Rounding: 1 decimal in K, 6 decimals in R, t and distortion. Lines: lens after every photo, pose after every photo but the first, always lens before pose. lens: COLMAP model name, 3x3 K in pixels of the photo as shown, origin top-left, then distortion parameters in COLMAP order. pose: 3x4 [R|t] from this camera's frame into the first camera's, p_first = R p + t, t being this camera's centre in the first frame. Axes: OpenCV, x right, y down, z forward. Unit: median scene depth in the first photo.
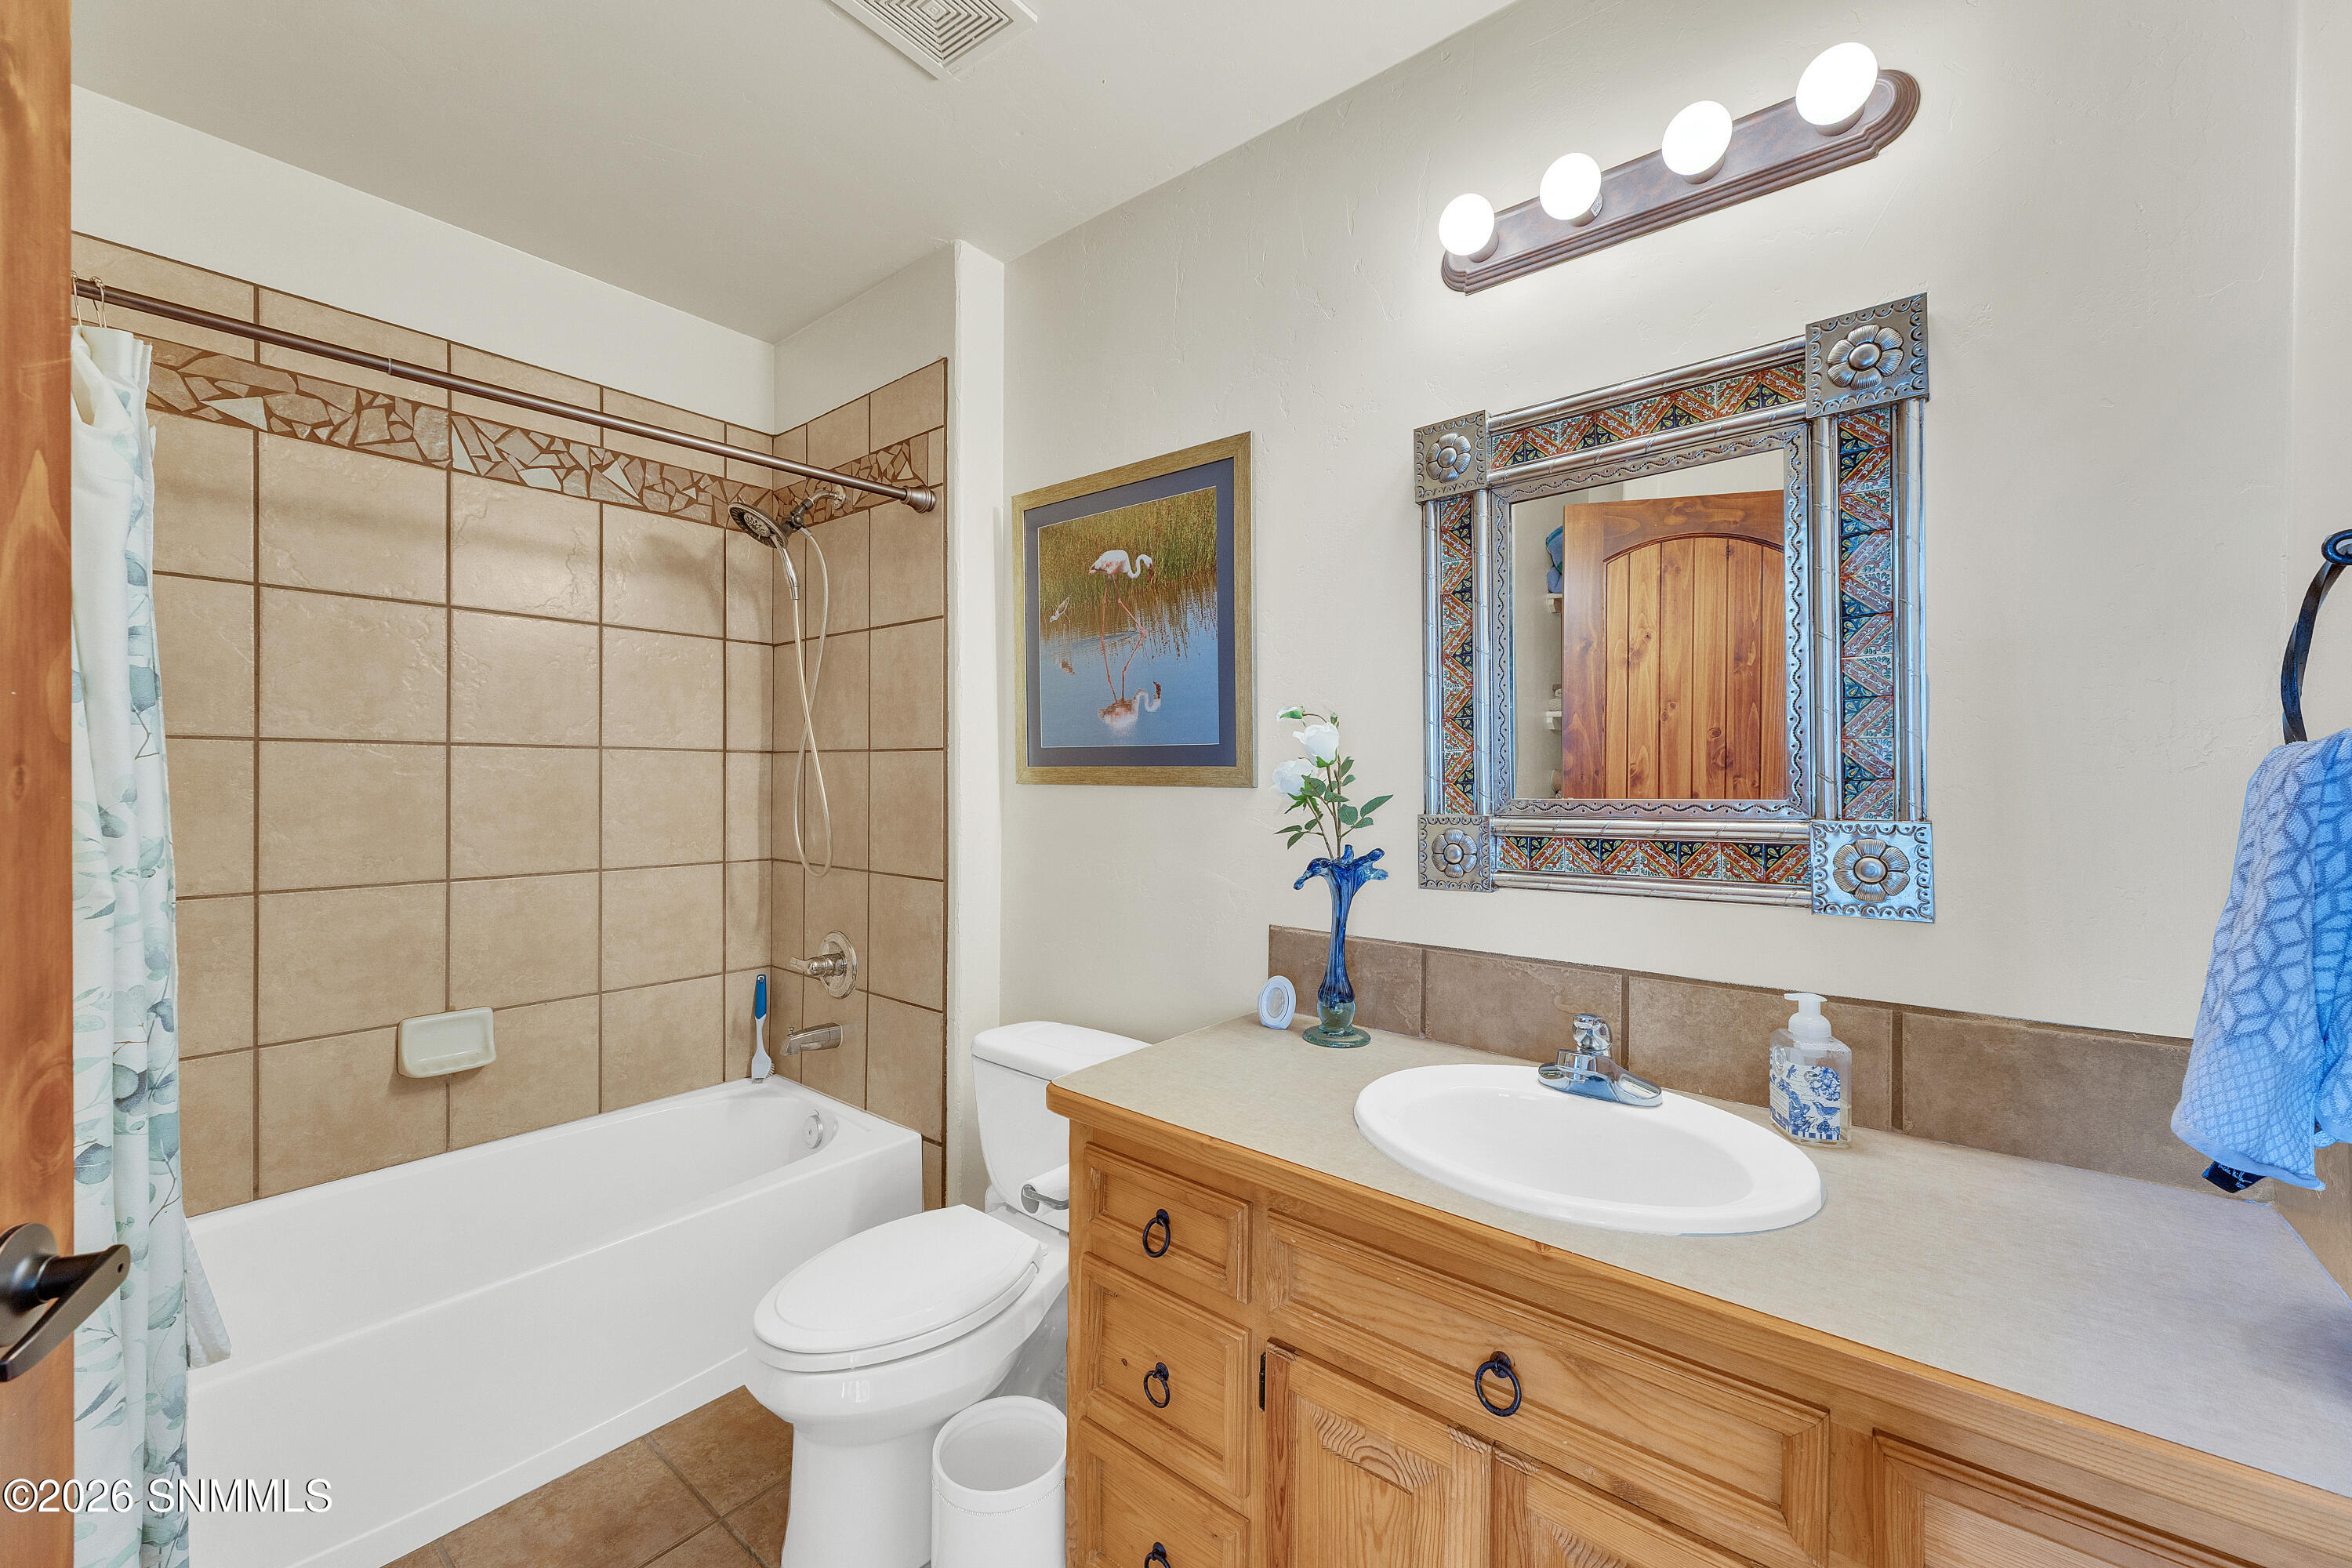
lens RADIAL K [[927.0, 0, 1177.9], [0, 927.0, 790.2], [0, 0, 1]] dist [-0.000522, 0.000047]
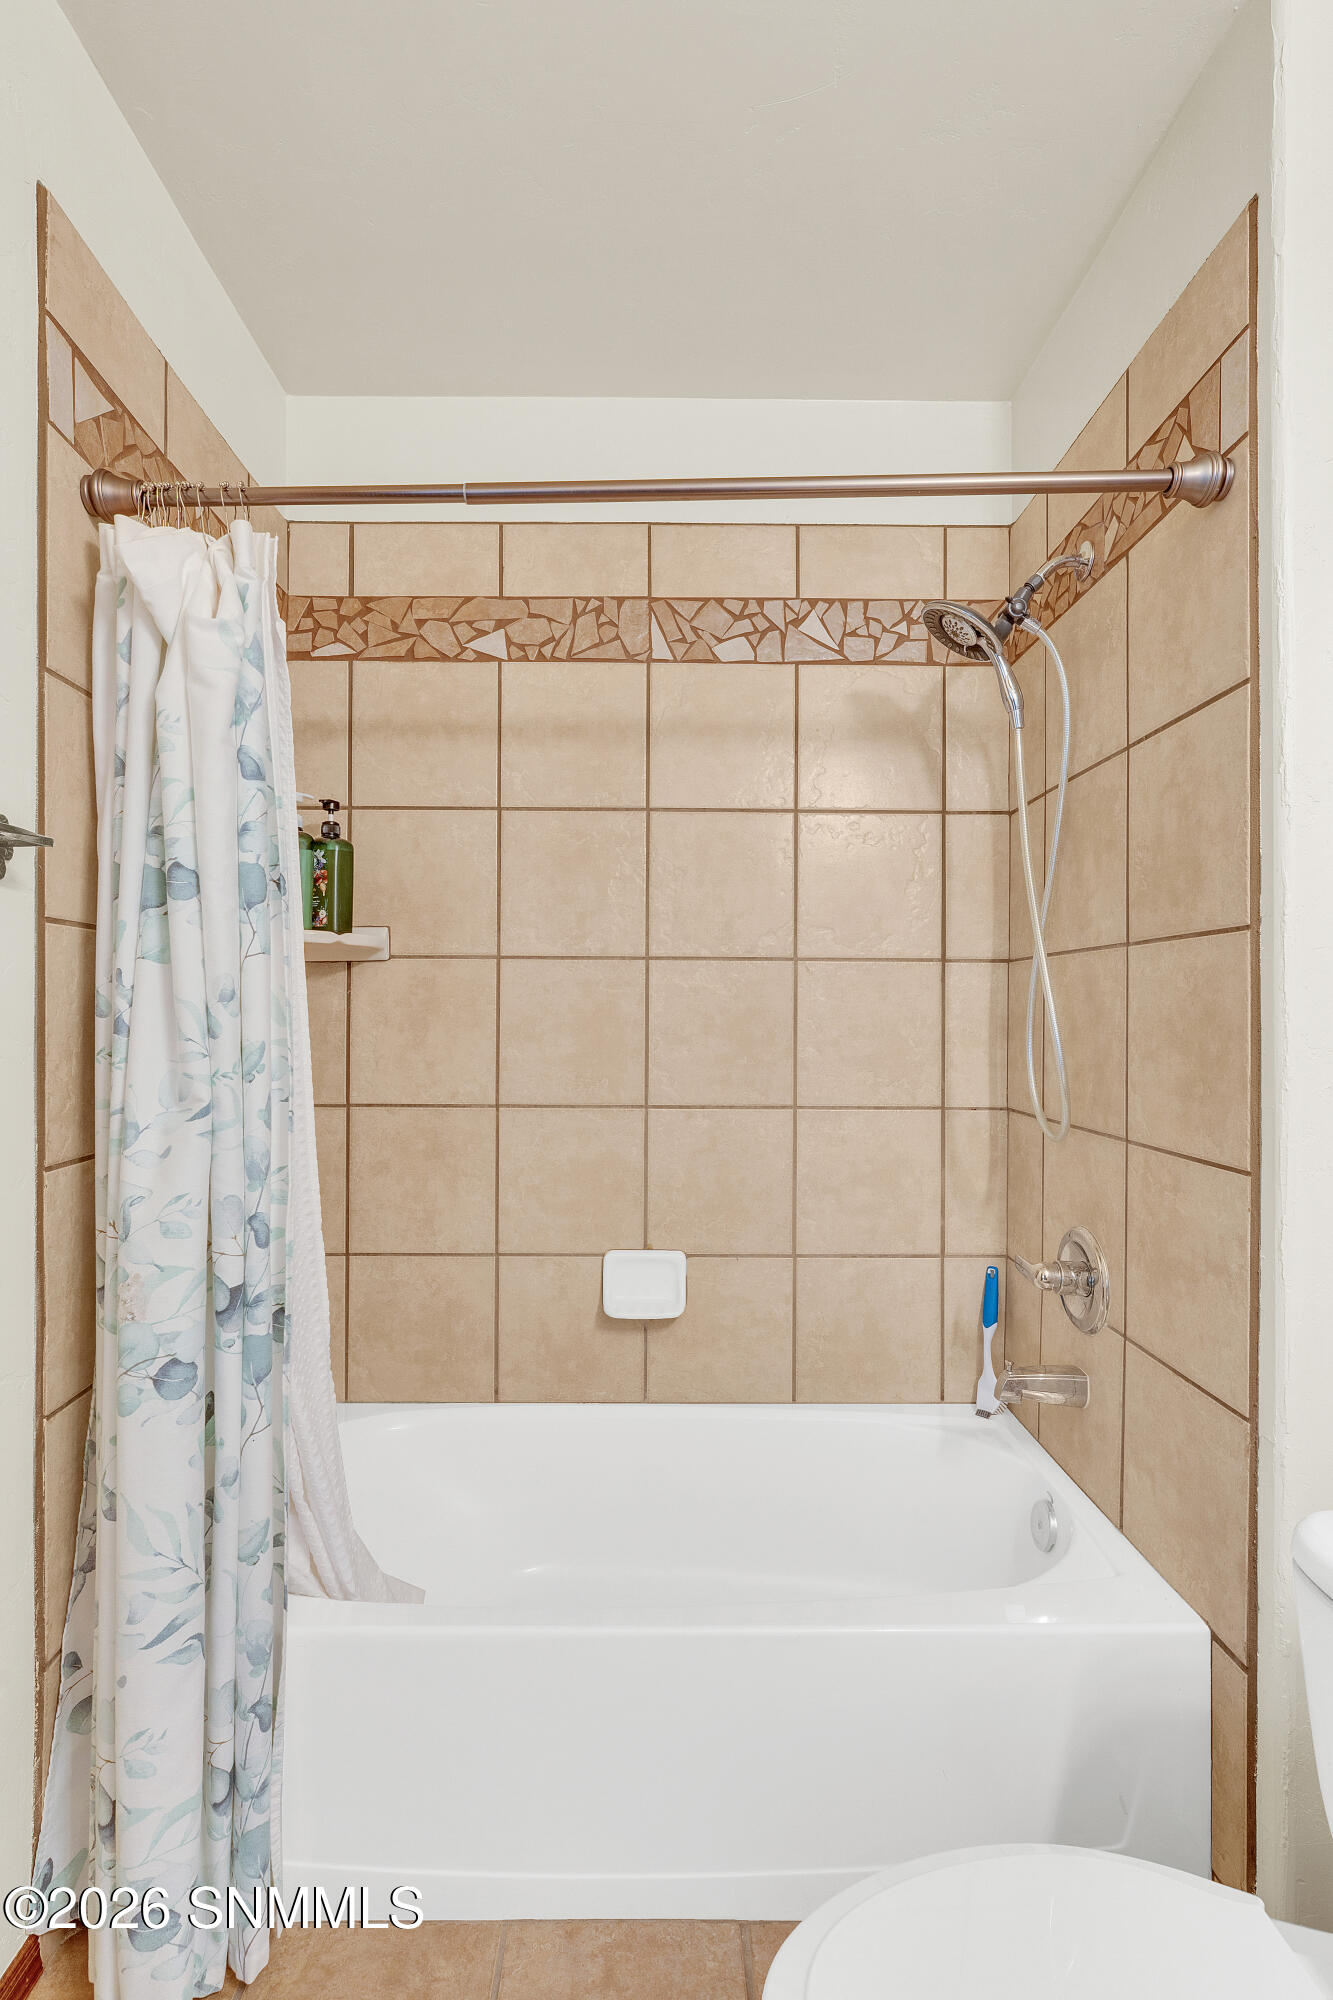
lens RADIAL K [[957.4, 0, 656.5], [0, 957.4, 1010.3], [0, 0, 1]] dist [0.001339, -0.000639]
pose [[0.638258, -0.005948, -0.769799, -0.055484], [-0.012825, 0.999749, -0.018357, 0.021796], [0.769716, 0.021589, 0.638022, 0.459776]]
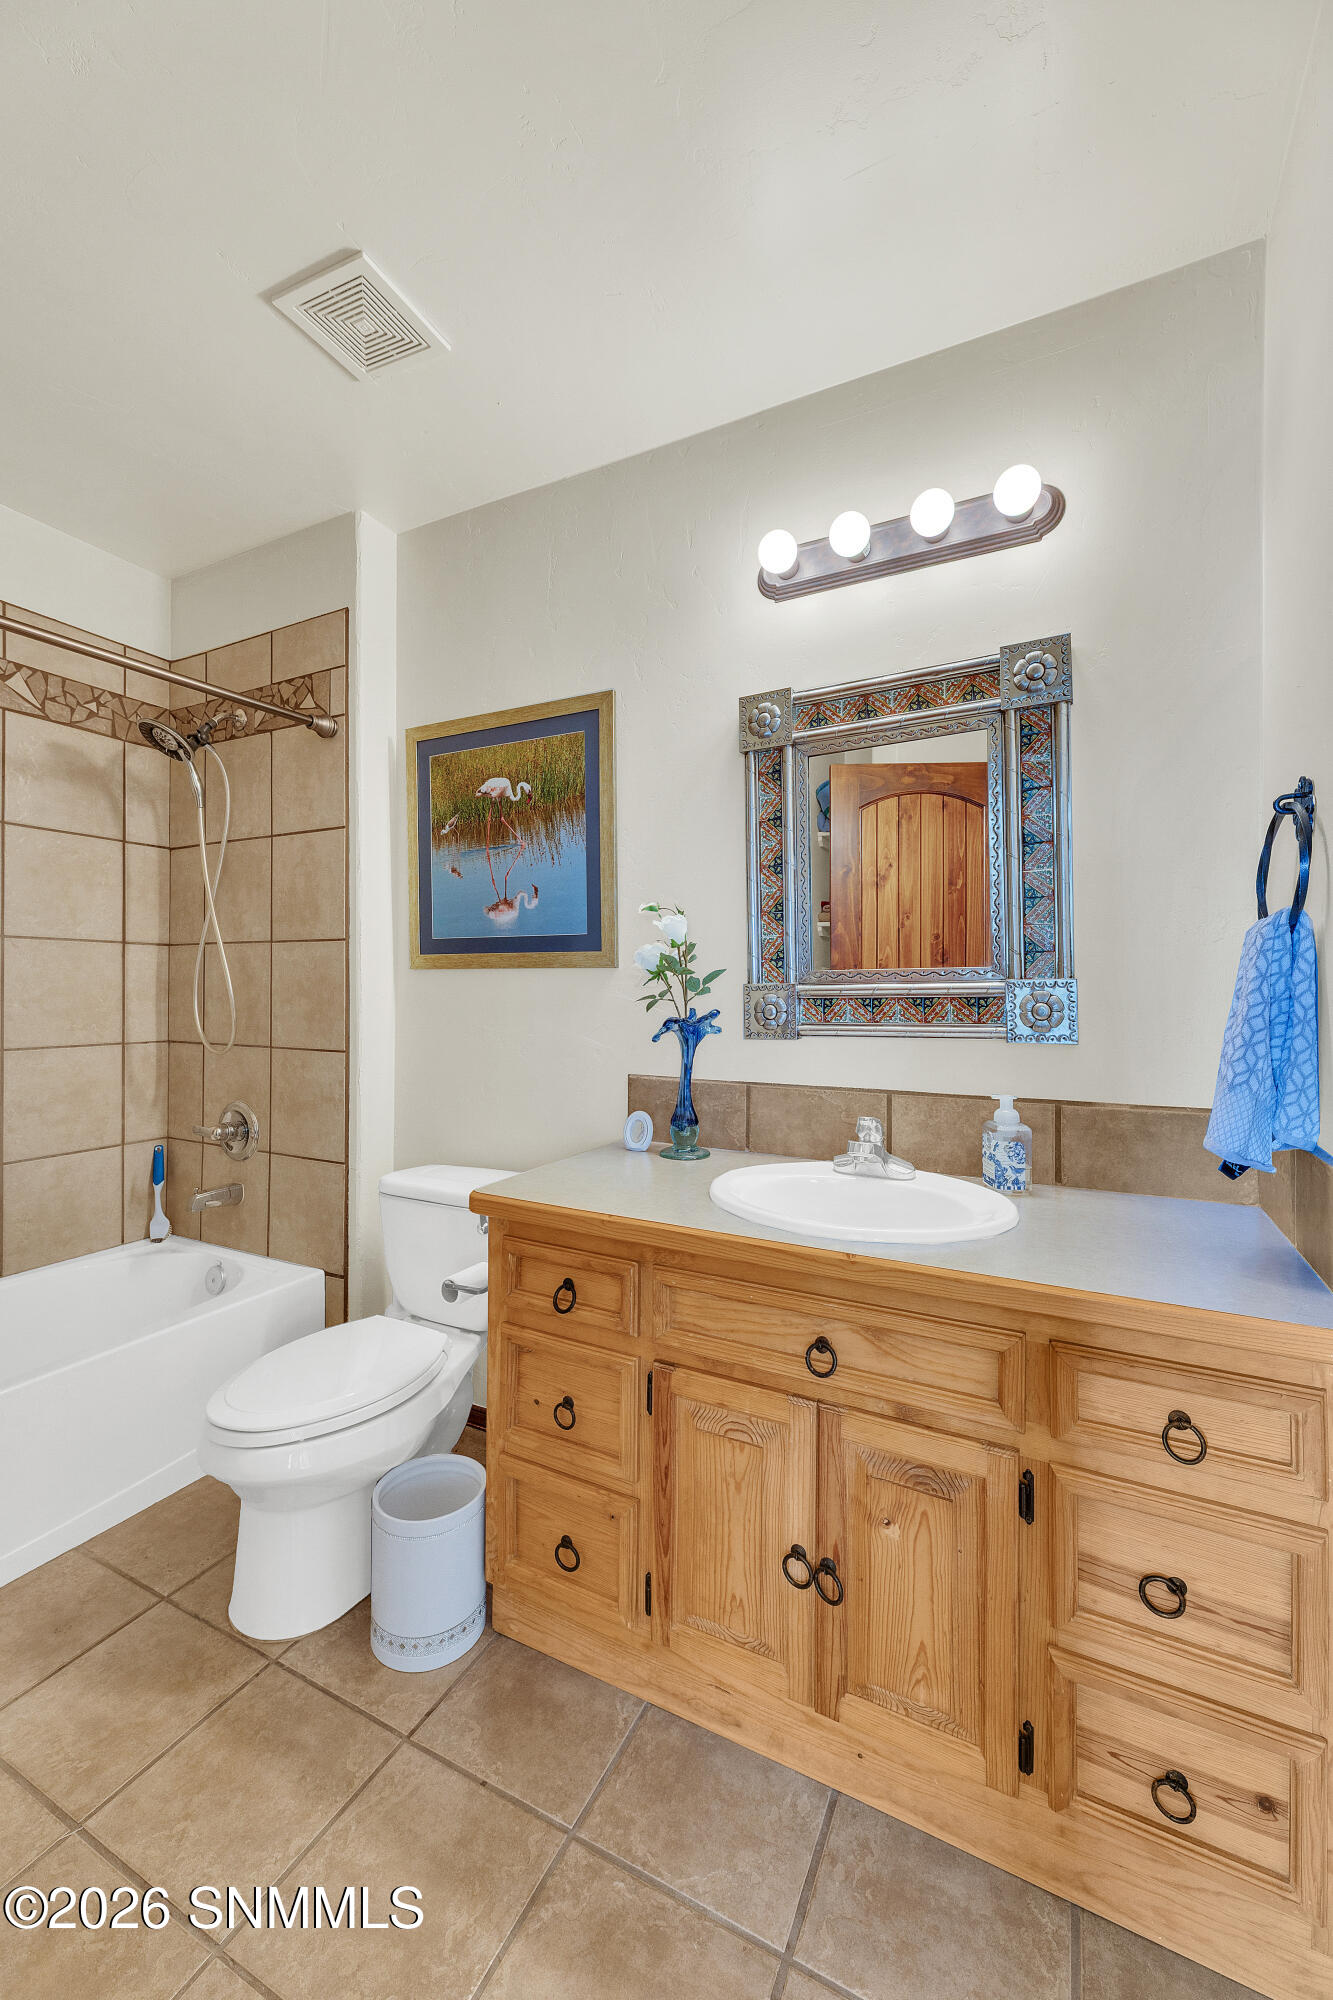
lens RADIAL K [[788.3, 0, 675.4], [0, 788.3, 992.8], [0, 0, 1]] dist [-0.000522, 0.000047]
pose [[0.976735, -0.004031, 0.214414, -0.069769], [0.005619, 0.999961, -0.006797, 0.038972], [-0.214378, 0.007844, 0.976719, -0.079914]]
